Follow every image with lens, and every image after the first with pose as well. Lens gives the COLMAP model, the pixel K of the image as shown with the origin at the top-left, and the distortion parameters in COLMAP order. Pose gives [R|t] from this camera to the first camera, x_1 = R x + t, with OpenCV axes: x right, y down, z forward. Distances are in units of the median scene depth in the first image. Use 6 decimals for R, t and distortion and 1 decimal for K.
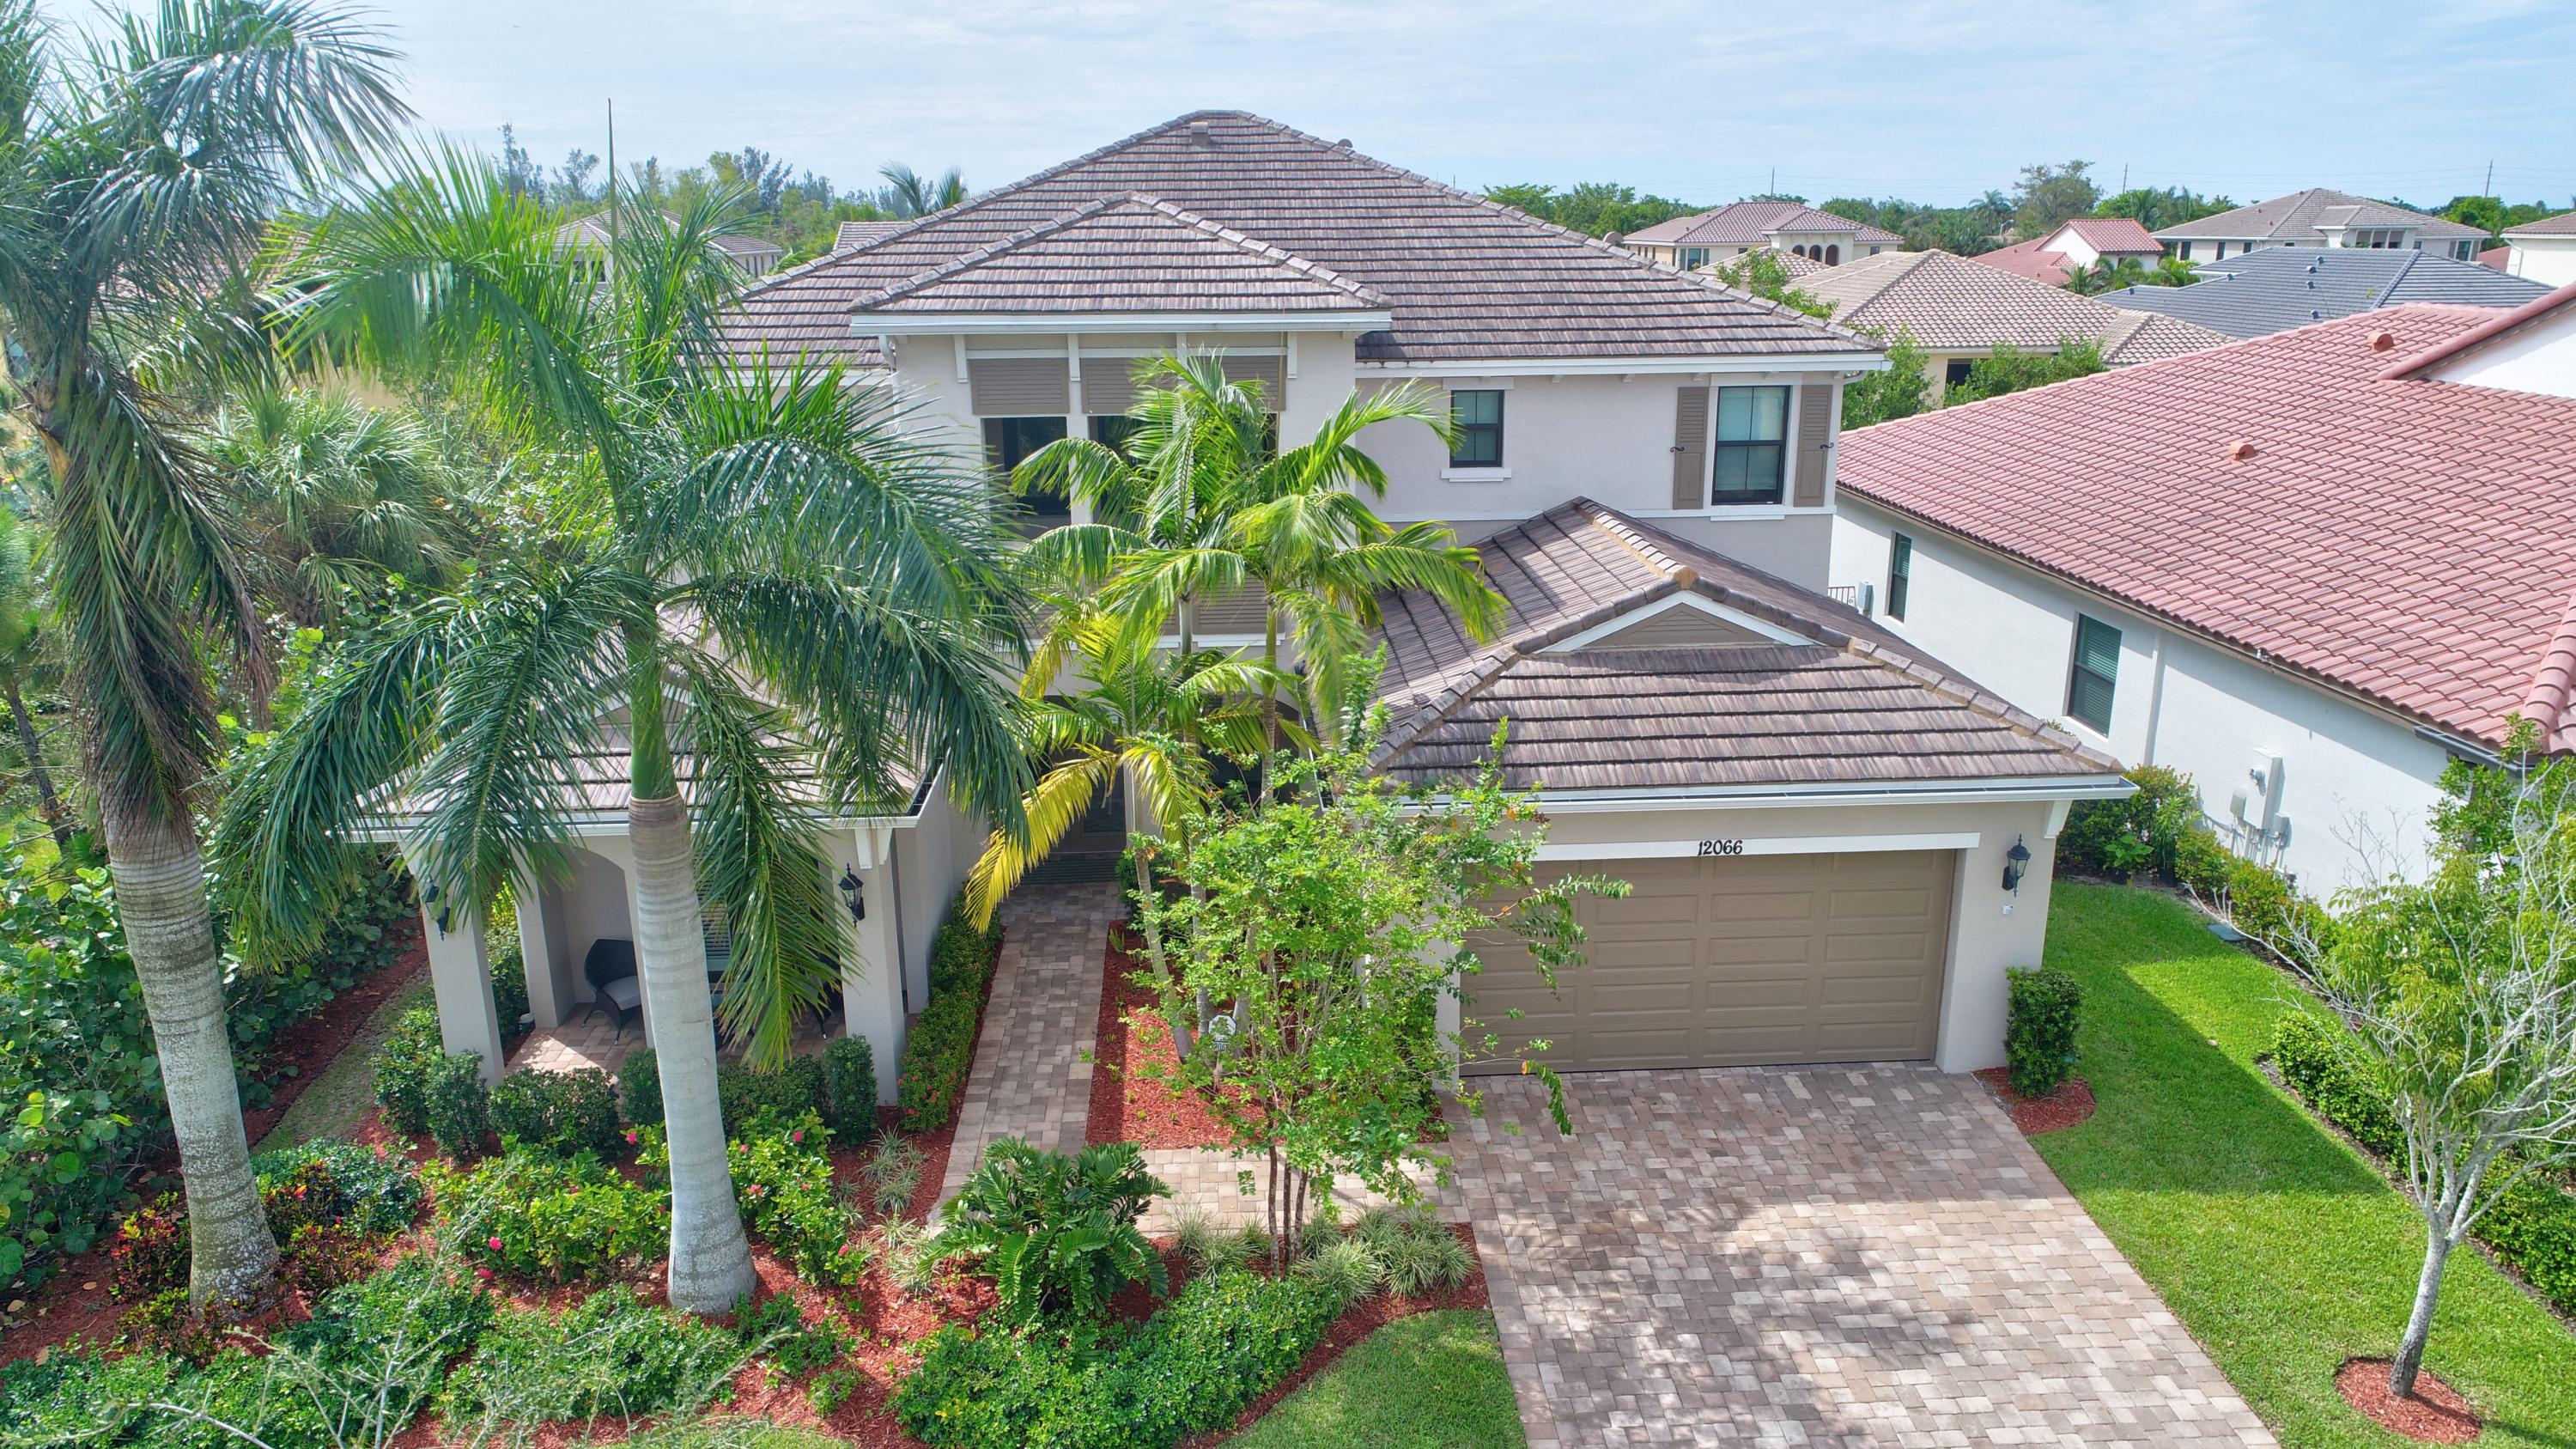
lens RADIAL K [[1734.6, 0, 1288.0], [0, 1734.6, 724.5], [0, 0, 1]] dist [0.001394, 0.000191]
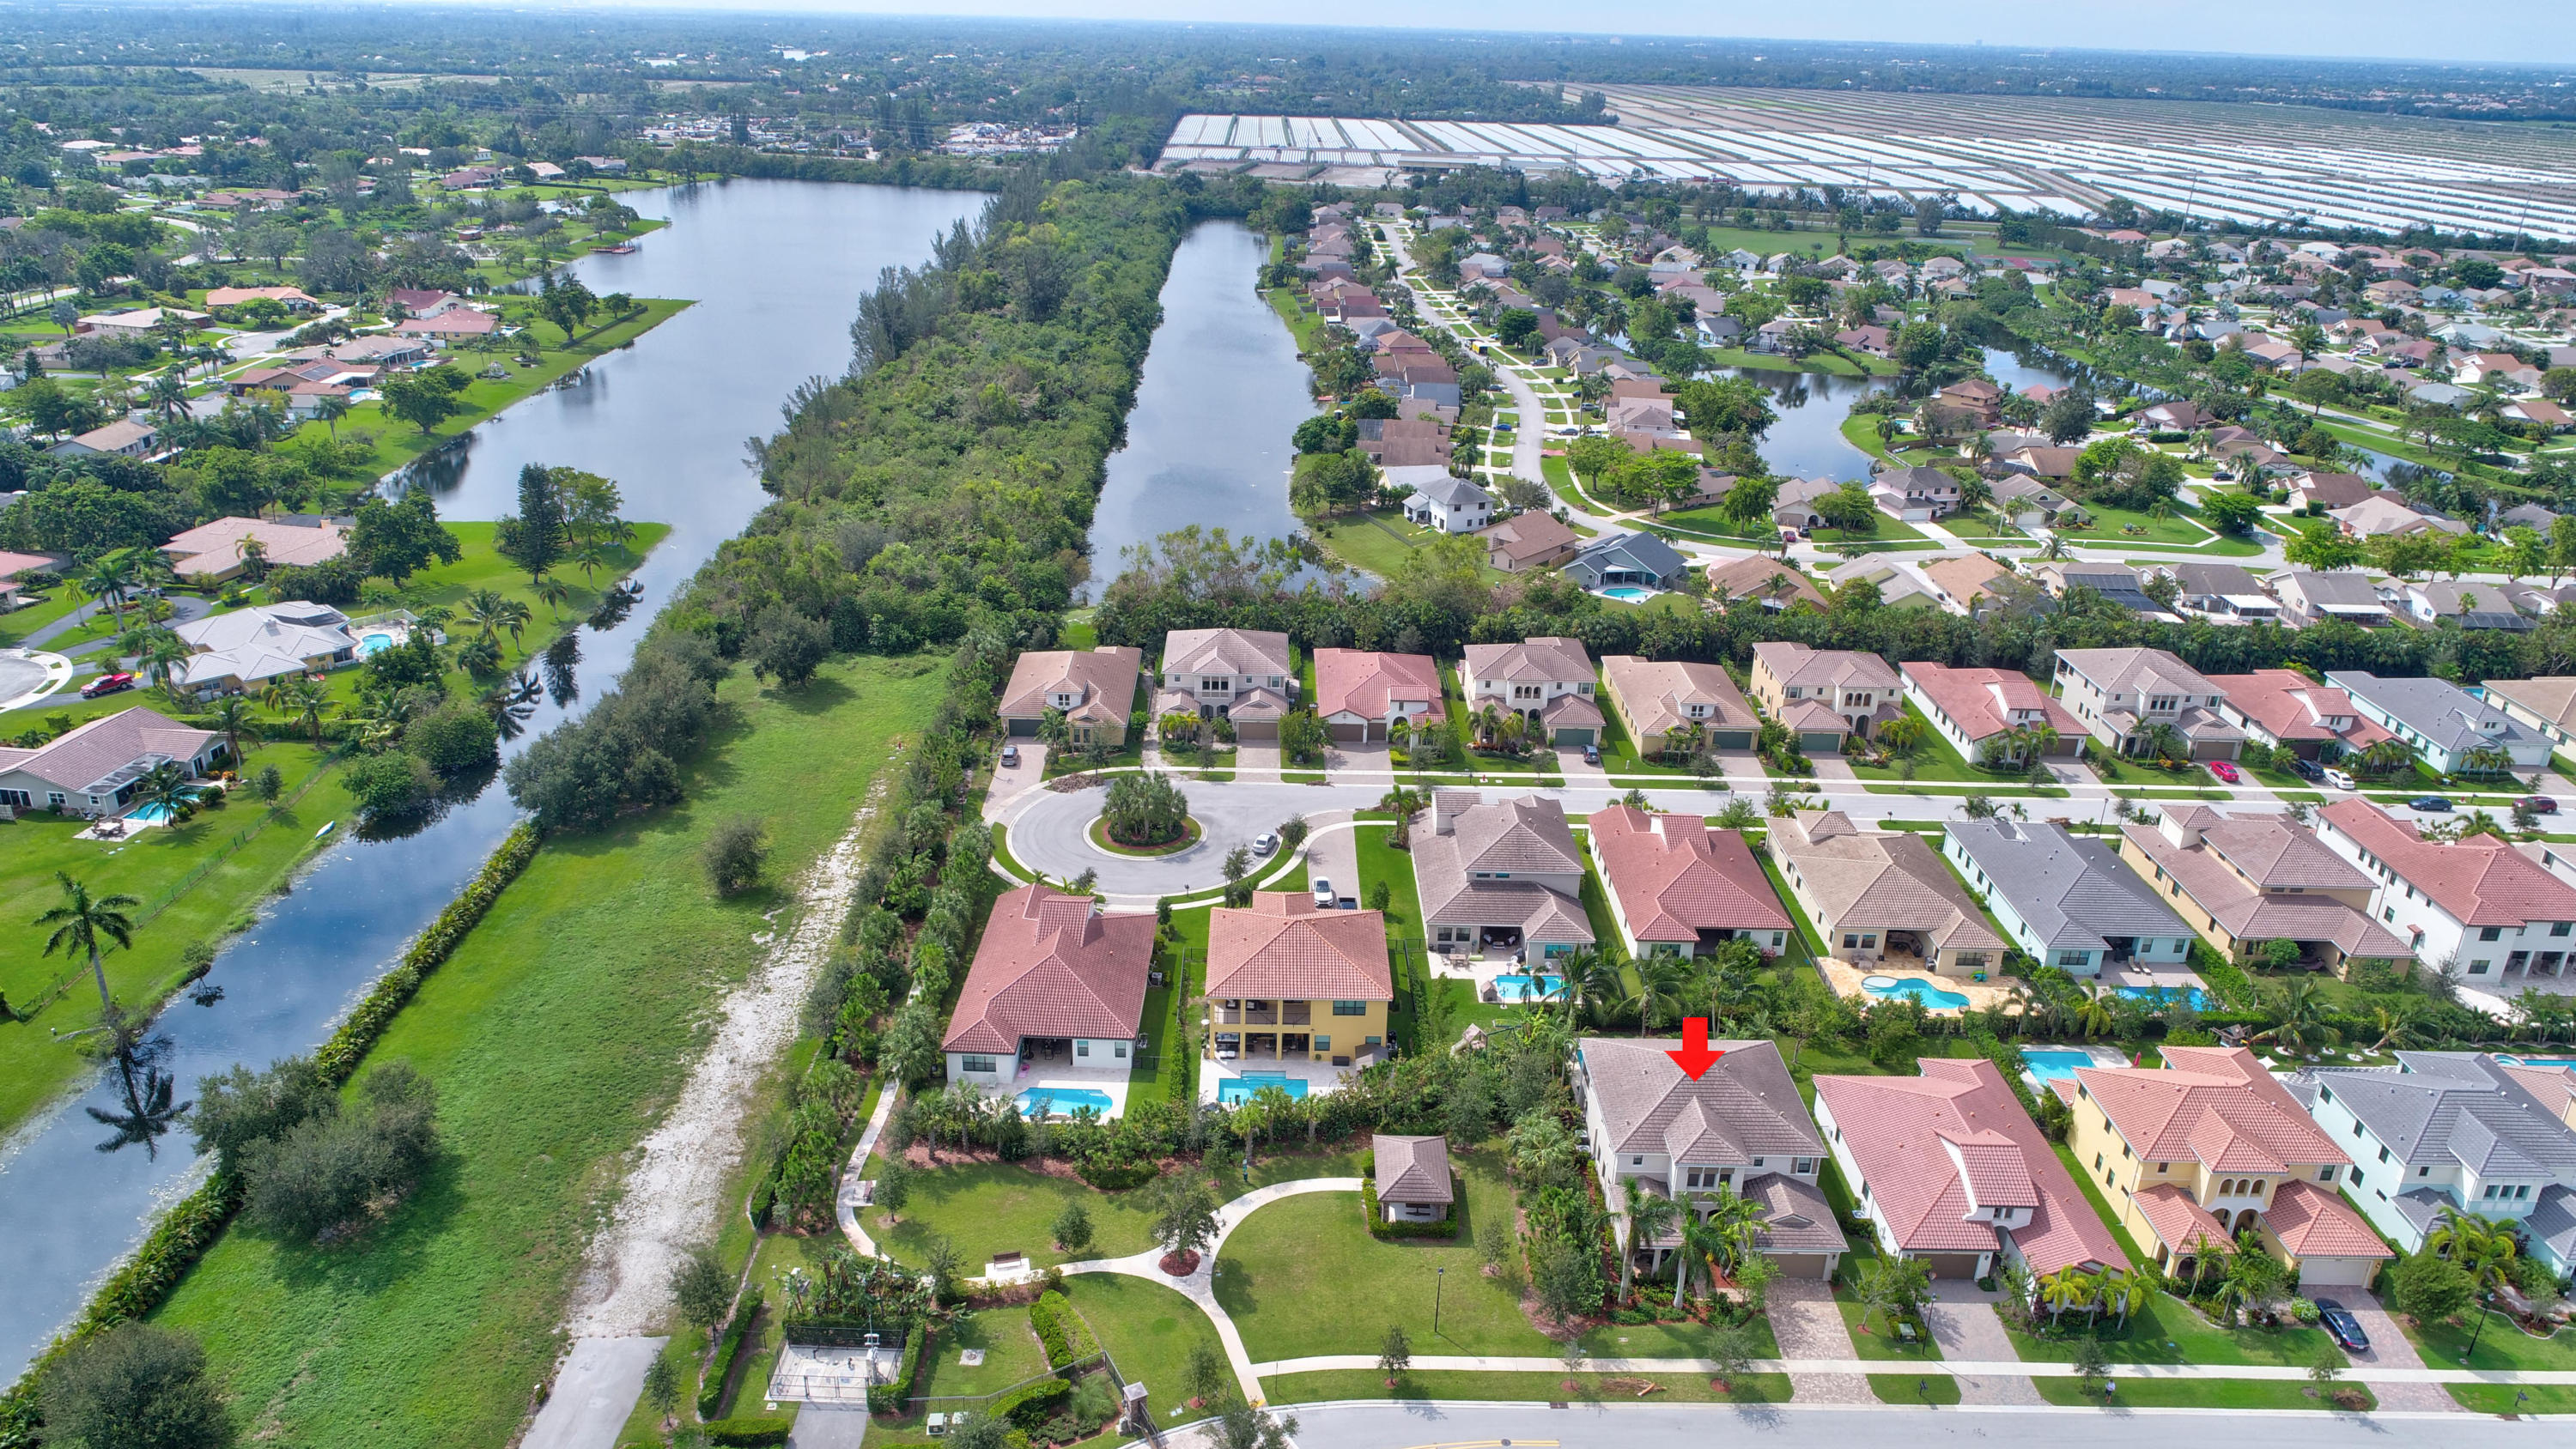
lens RADIAL K [[1734.1, 0, 1288.0], [0, 1734.1, 724.5], [0, 0, 1]] dist [0.001394, 0.000191]
pose [[0.998490, 0.048833, -0.025148, -1.927550], [-0.046041, 0.993755, 0.101645, -2.956091], [0.029954, -0.100334, 0.994503, -6.518829]]
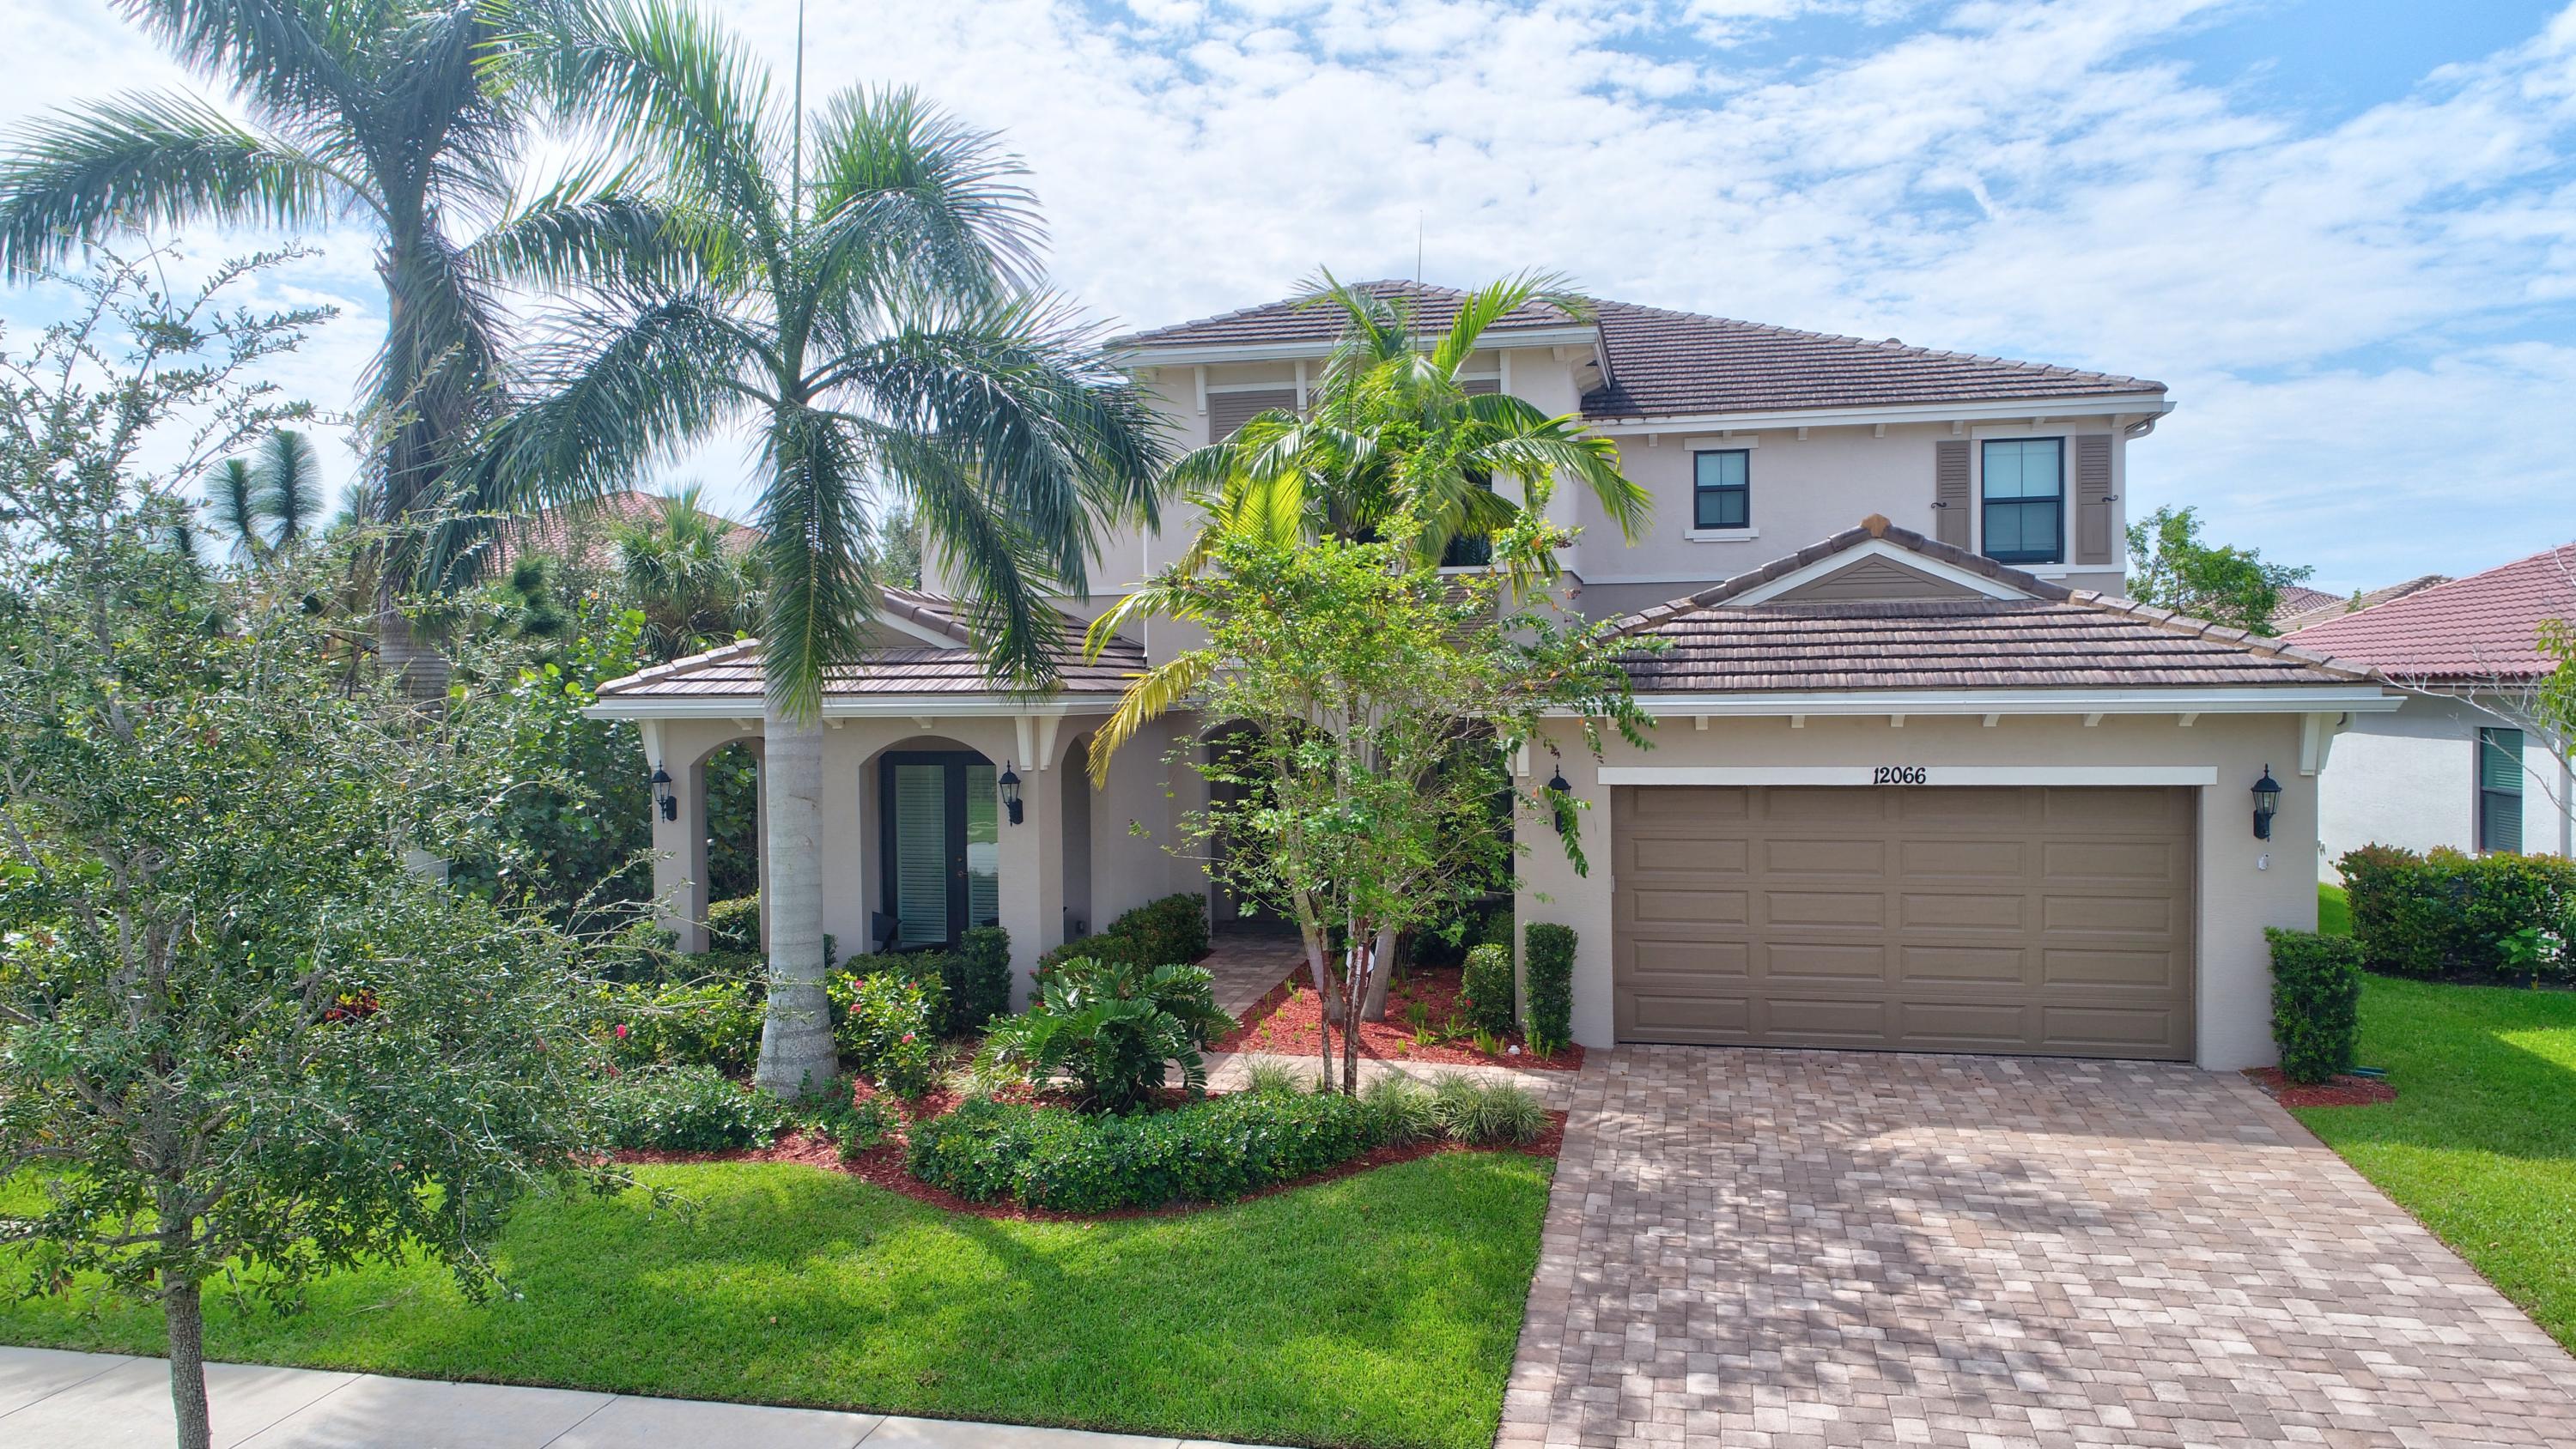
lens RADIAL K [[1734.1, 0, 1288.0], [0, 1734.1, 724.5], [0, 0, 1]] dist [0.001394, 0.000191]
pose [[0.961481, 0.006982, -0.274784, 0.192564], [-0.076272, 0.967198, -0.242304, 0.293197], [0.264079, 0.253929, 0.930474, 0.061935]]
